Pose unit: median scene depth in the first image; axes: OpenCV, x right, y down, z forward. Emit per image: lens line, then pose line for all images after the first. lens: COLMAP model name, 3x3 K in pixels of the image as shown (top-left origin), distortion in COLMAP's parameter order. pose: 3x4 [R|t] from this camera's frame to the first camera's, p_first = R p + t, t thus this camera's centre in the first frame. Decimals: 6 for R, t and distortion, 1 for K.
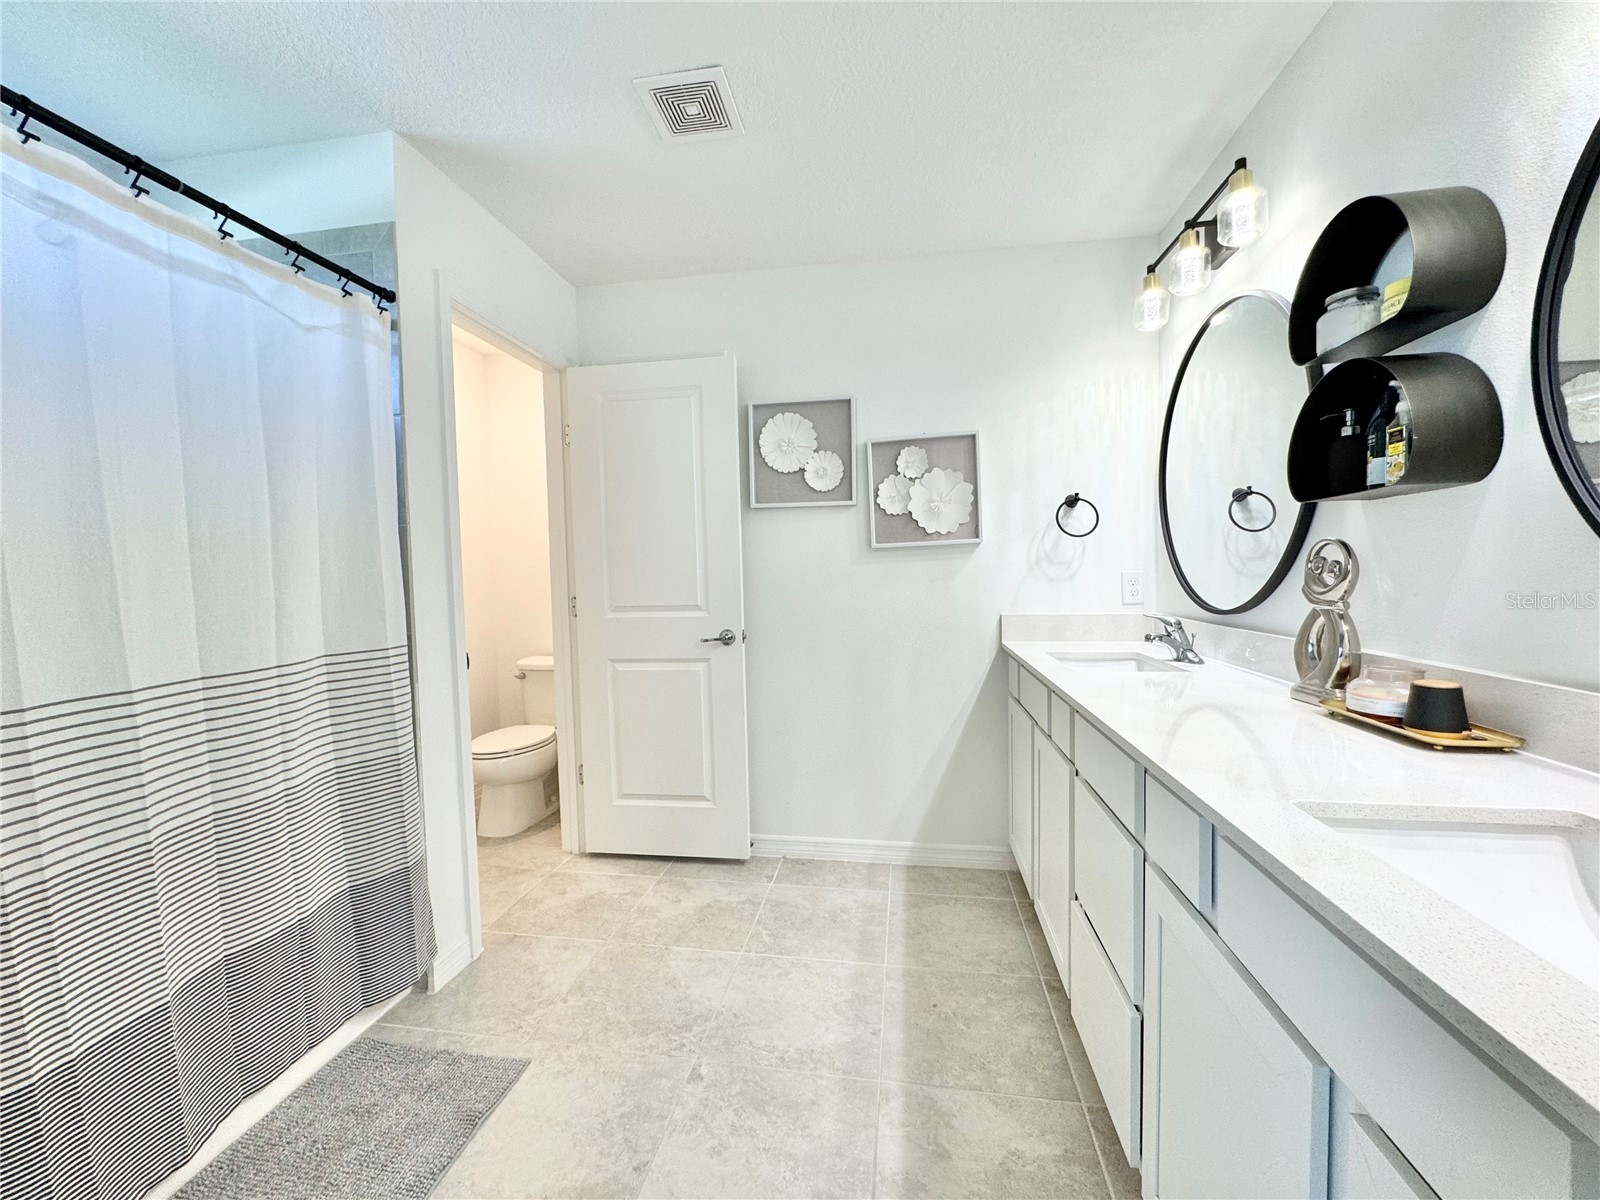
lens RADIAL K [[641.5, 0, 799.8], [0, 641.5, 599.8], [0, 0, 1]] dist [-0.003485, 0.000765]
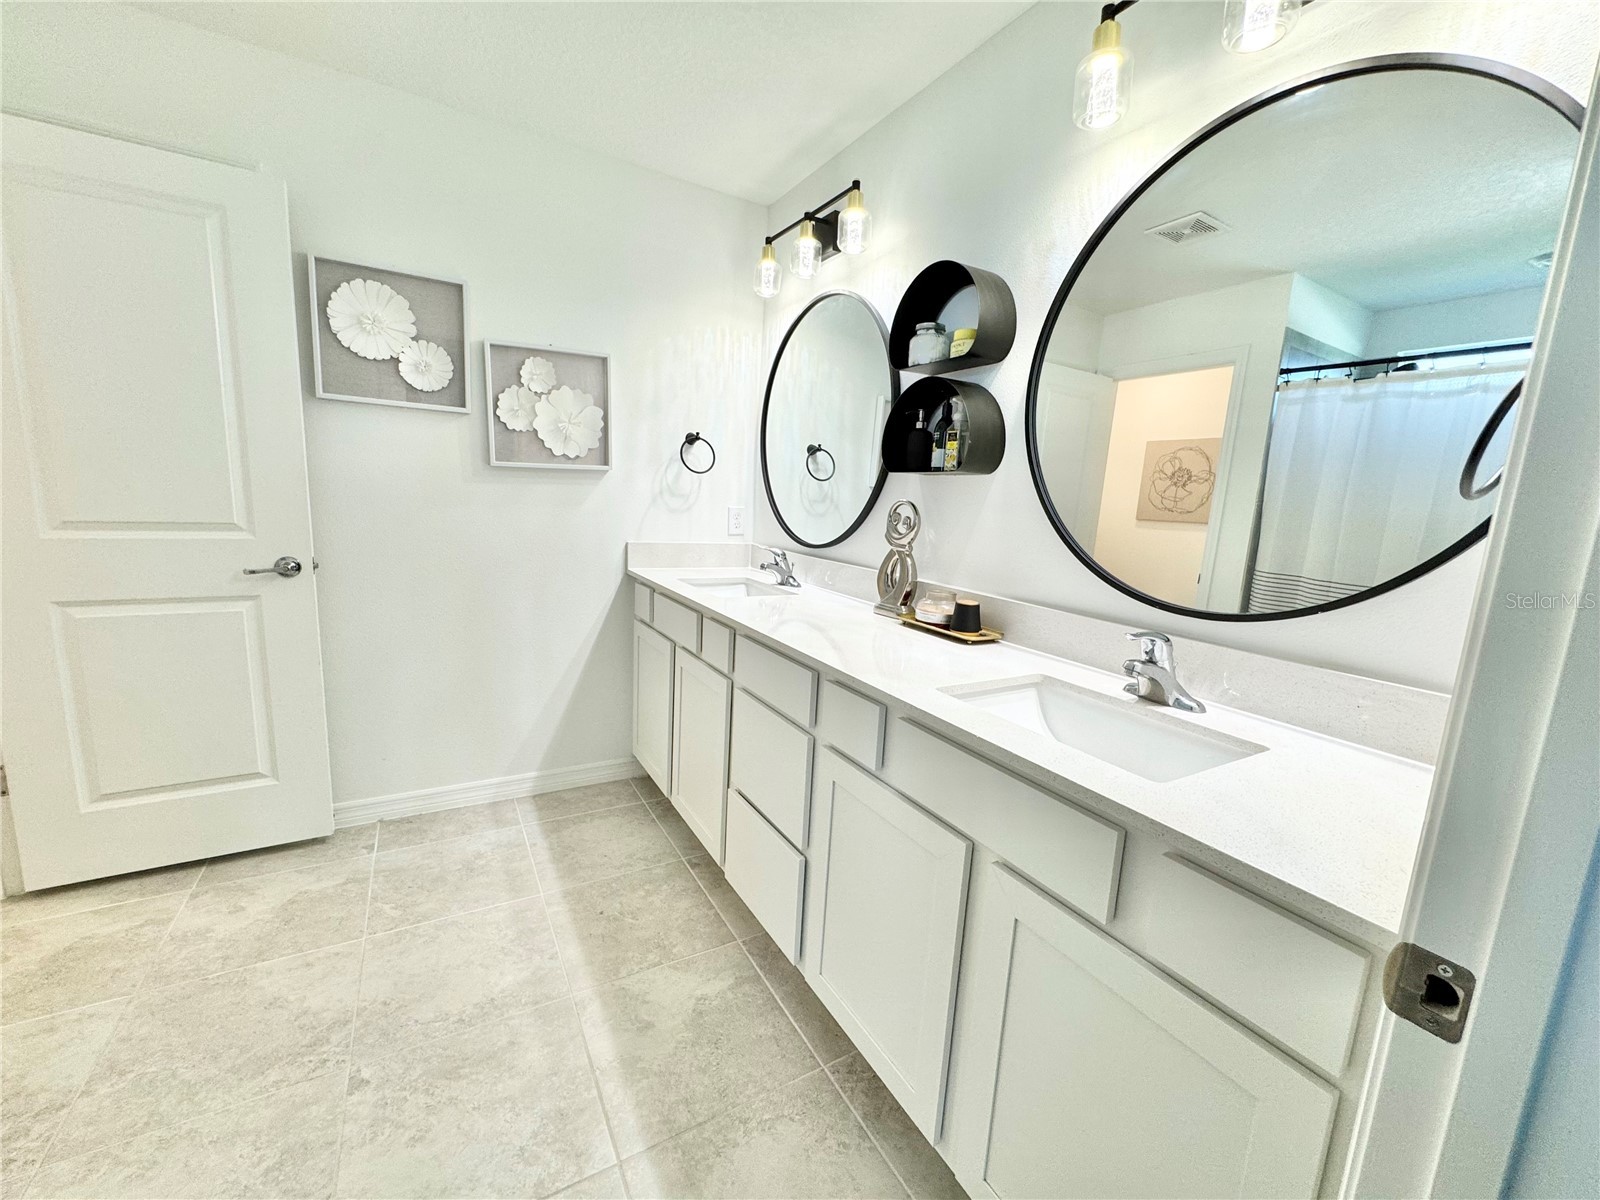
lens RADIAL K [[641.5, 0, 800.1], [0, 641.5, 600.2], [0, 0, 1]] dist [-0.003485, 0.000765]
pose [[0.768026, -0.044617, 0.638863, -0.176405], [-0.040959, 0.992106, 0.118526, -0.023527], [-0.639108, -0.117198, 0.760136, 0.030097]]
